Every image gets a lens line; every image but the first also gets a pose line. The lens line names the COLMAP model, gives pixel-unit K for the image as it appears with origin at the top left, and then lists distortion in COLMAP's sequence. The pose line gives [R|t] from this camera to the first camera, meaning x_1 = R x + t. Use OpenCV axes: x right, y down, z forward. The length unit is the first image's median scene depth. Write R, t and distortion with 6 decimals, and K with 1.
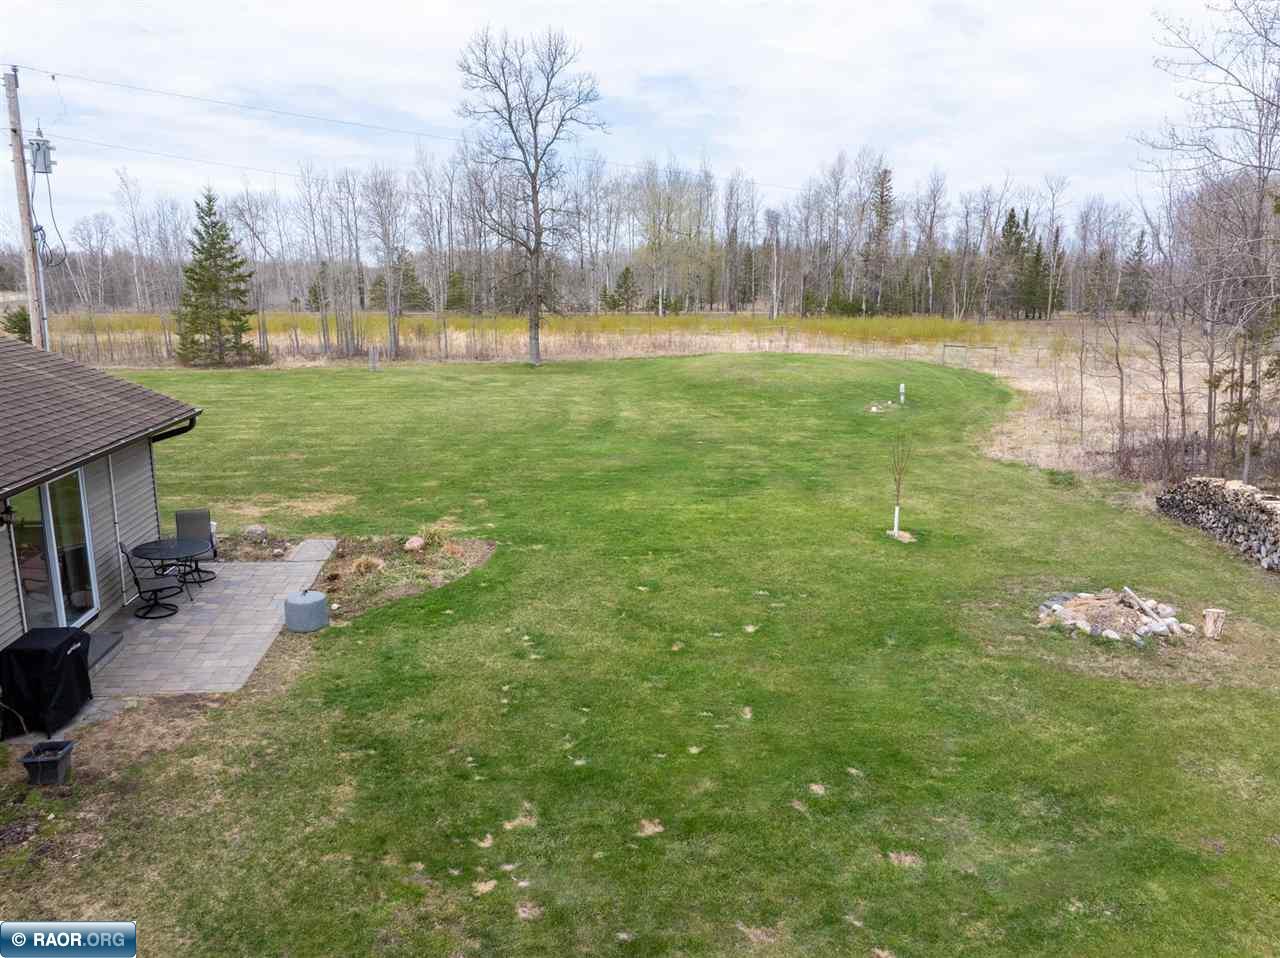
lens RADIAL K [[921.9, 0, 701.1], [0, 921.9, 477.5], [0, 0, 1]] dist [0.009597, 0.000252]
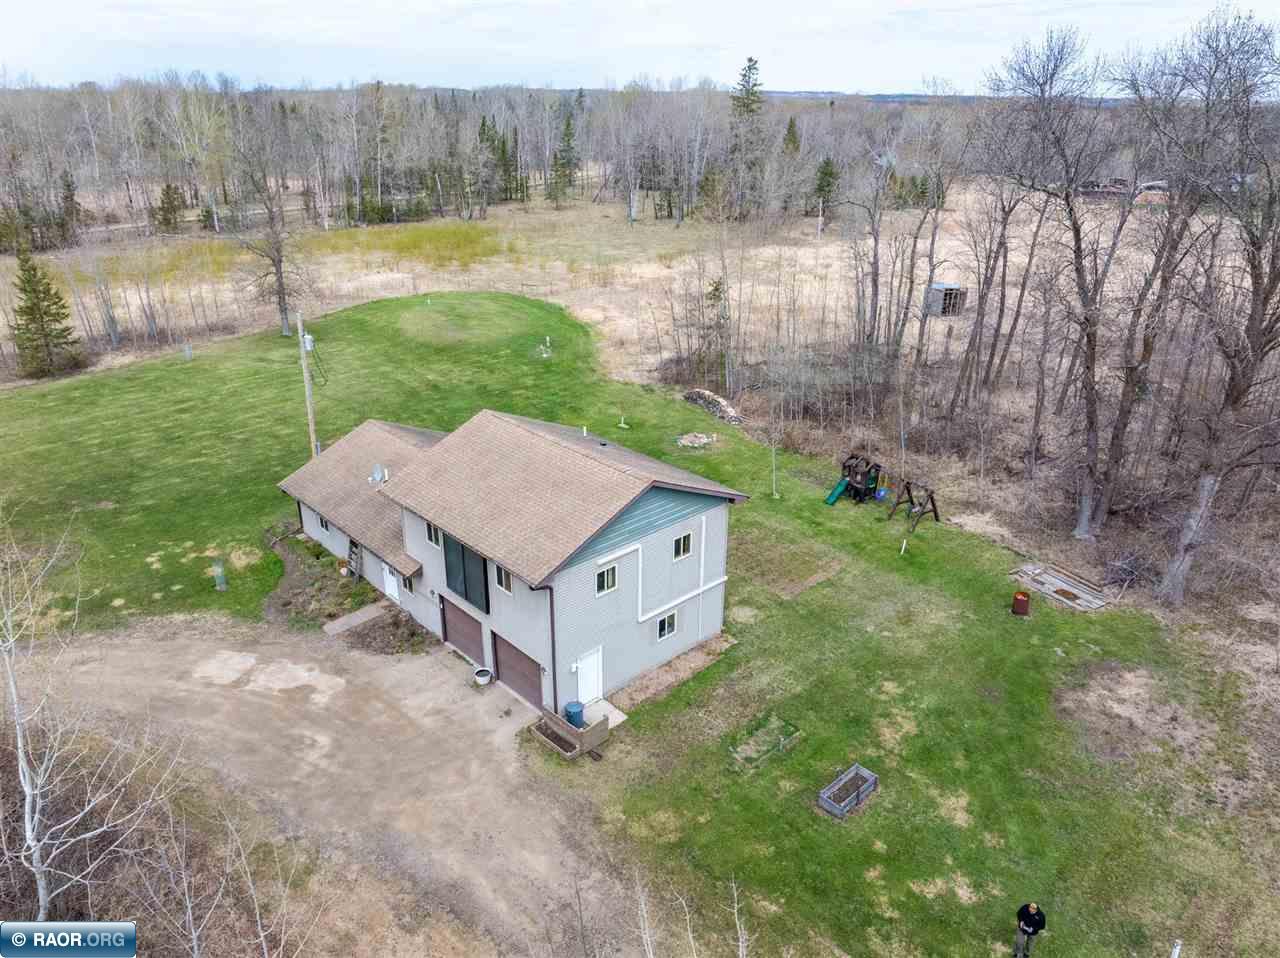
lens RADIAL K [[893.0, 0, 640.0], [0, 893.0, 479.0], [0, 0, 1]] dist [-0.041877, -0.004637]
pose [[0.853345, -0.213615, 0.475574, -0.411713], [0.114364, 0.966685, 0.229000, -0.151842], [-0.508648, -0.141028, 0.849346, -0.555158]]
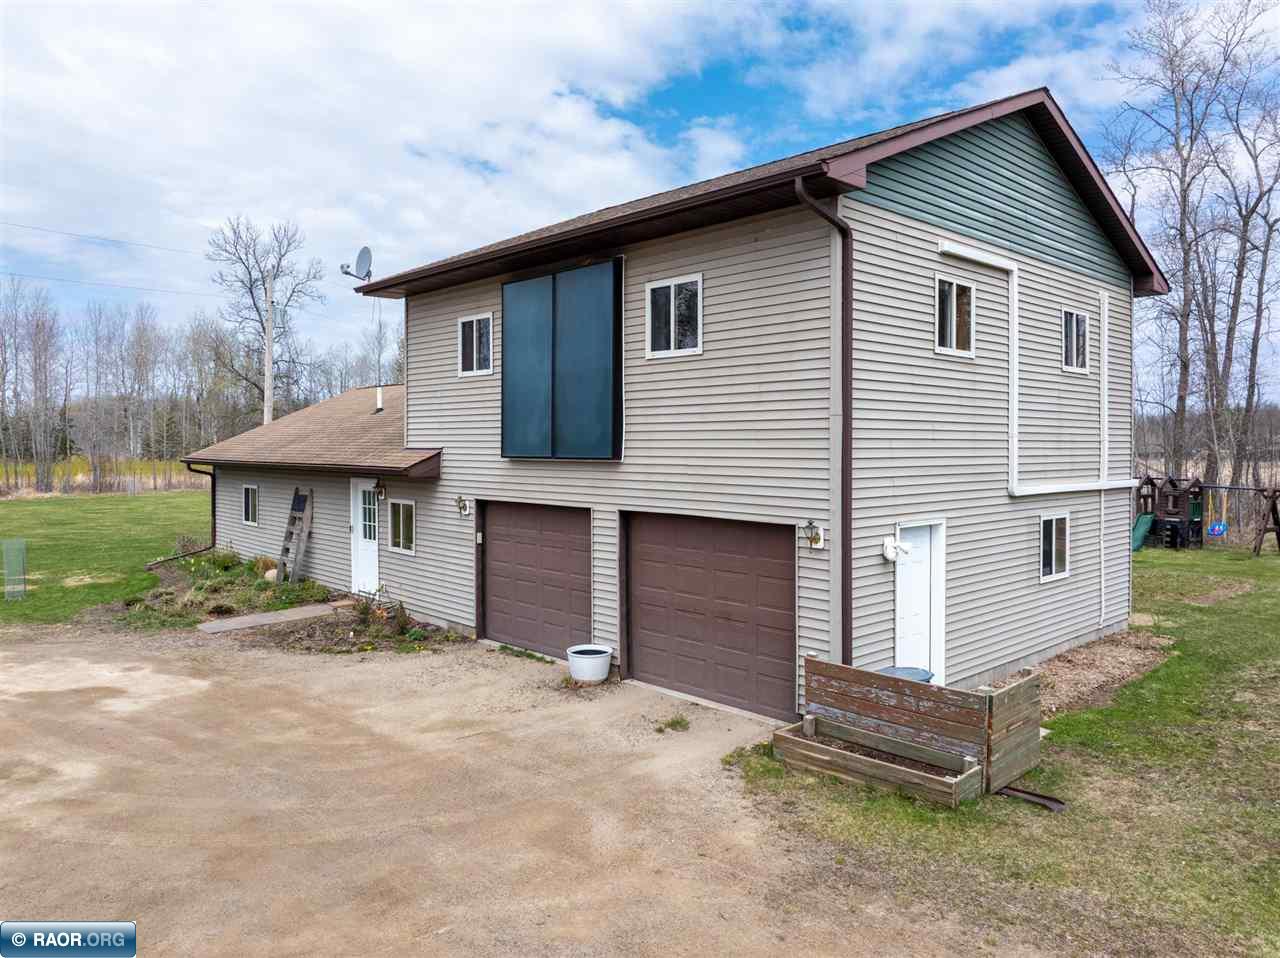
lens RADIAL K [[910.9, 0, 640.1], [0, 910.9, 470.8], [0, 0, 1]] dist [-0.034504, -0.006149]
pose [[0.858582, -0.031931, 0.511682, -0.350242], [0.122005, 0.982111, -0.143432, 0.075918], [-0.497948, 0.185576, 0.847118, -0.232479]]
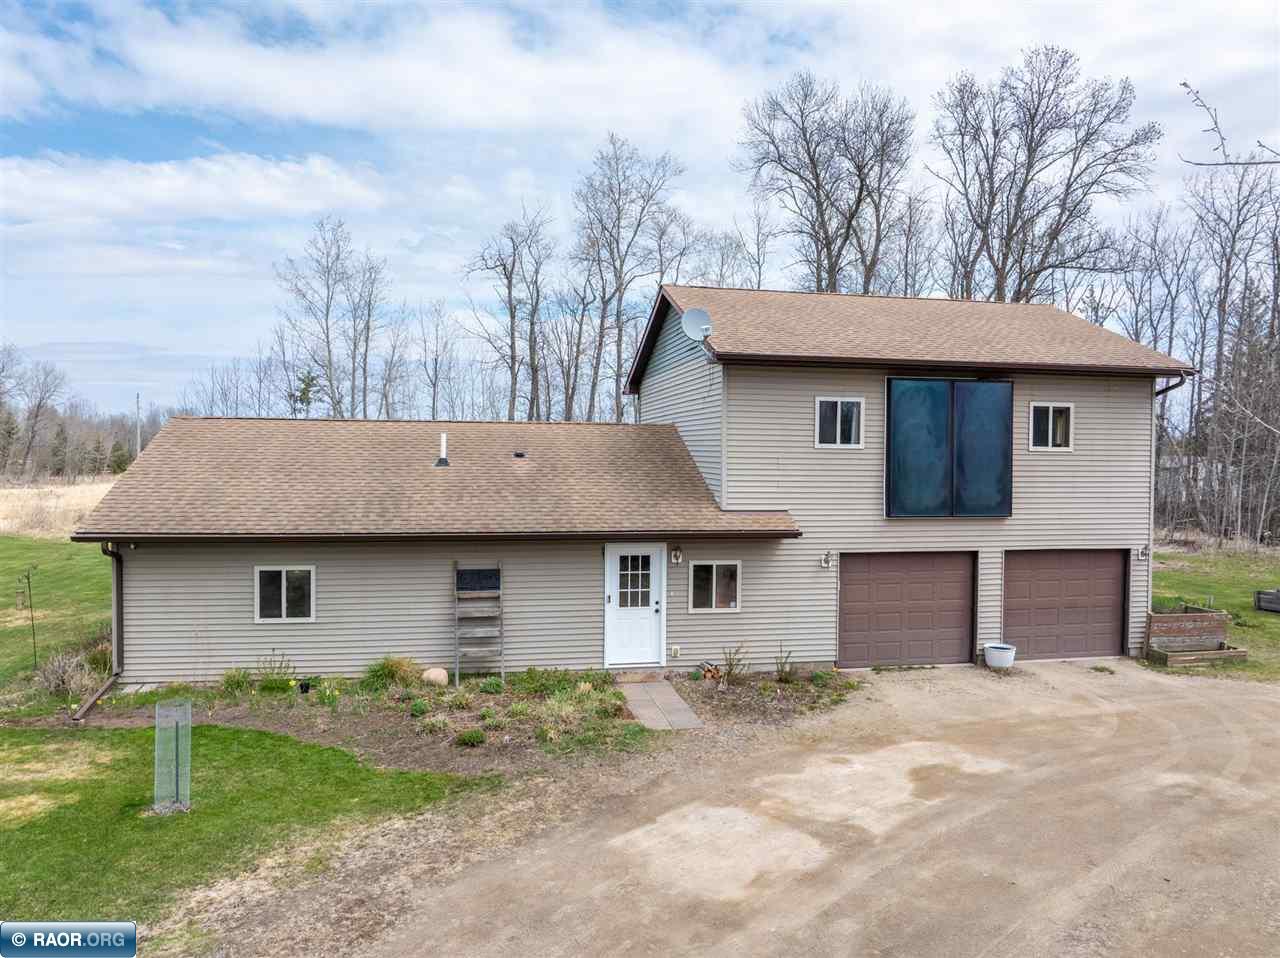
lens RADIAL K [[910.9, 0, 640.1], [0, 910.9, 470.8], [0, 0, 1]] dist [-0.034504, -0.006149]
pose [[0.023067, -0.033948, 0.999157, -0.561104], [0.201499, 0.979071, 0.028614, -0.006494], [-0.979217, 0.200669, 0.029425, 0.056628]]
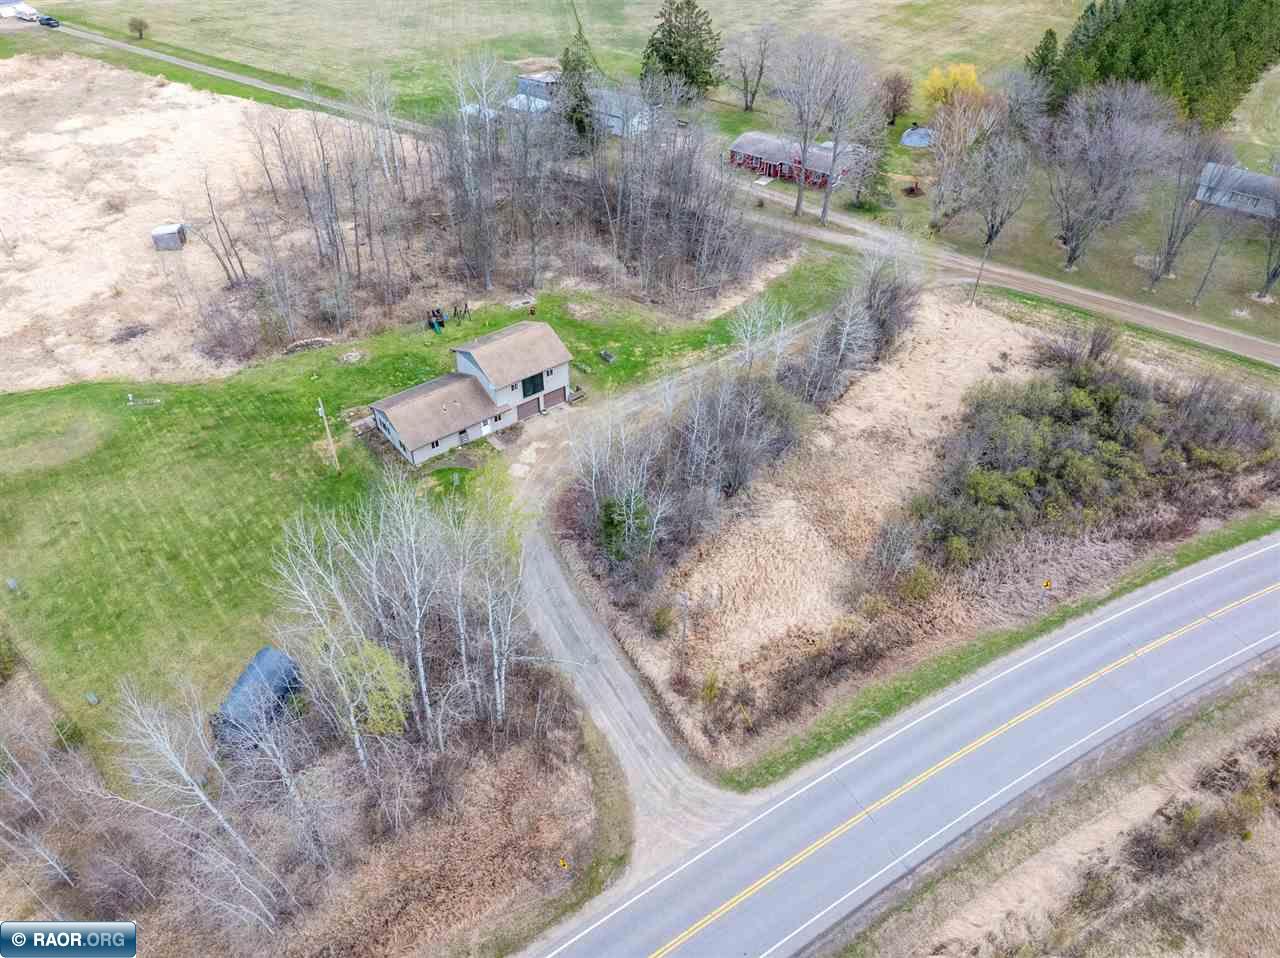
lens RADIAL K [[910.9, 0, 640.1], [0, 910.9, 470.8], [0, 0, 1]] dist [-0.034504, -0.006149]
pose [[-0.436183, -0.589450, 0.679921, -1.605290], [0.177425, 0.684419, 0.707172, -1.050090], [-0.882193, 0.429092, -0.193949, 0.186905]]
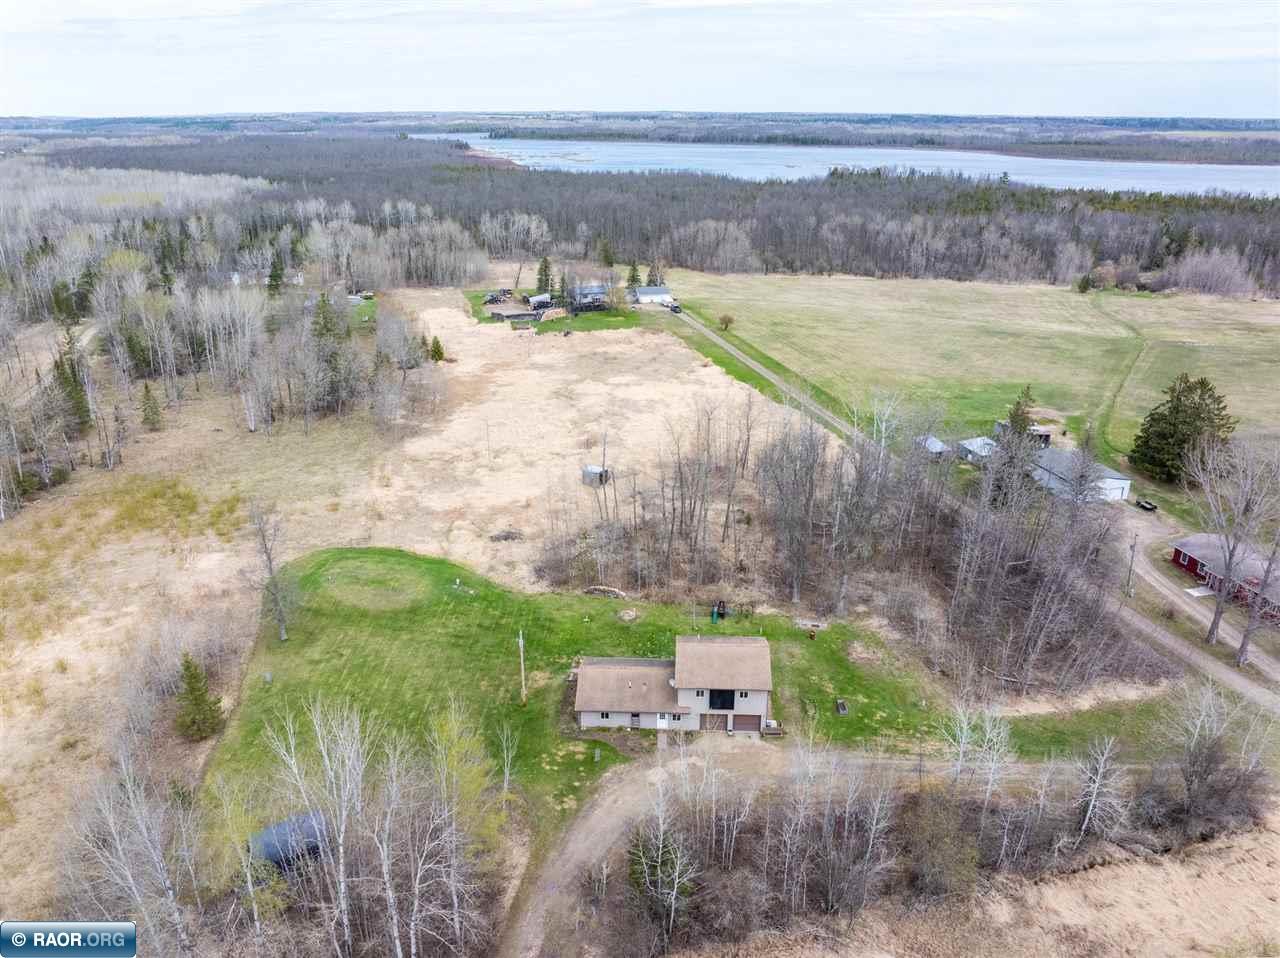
lens RADIAL K [[910.9, 0, 640.1], [0, 910.9, 470.8], [0, 0, 1]] dist [-0.034504, -0.006149]
pose [[0.252786, -0.367560, 0.894986, -1.607906], [0.208371, 0.924003, 0.320623, -0.920815], [-0.944818, 0.105440, 0.310164, -0.450768]]
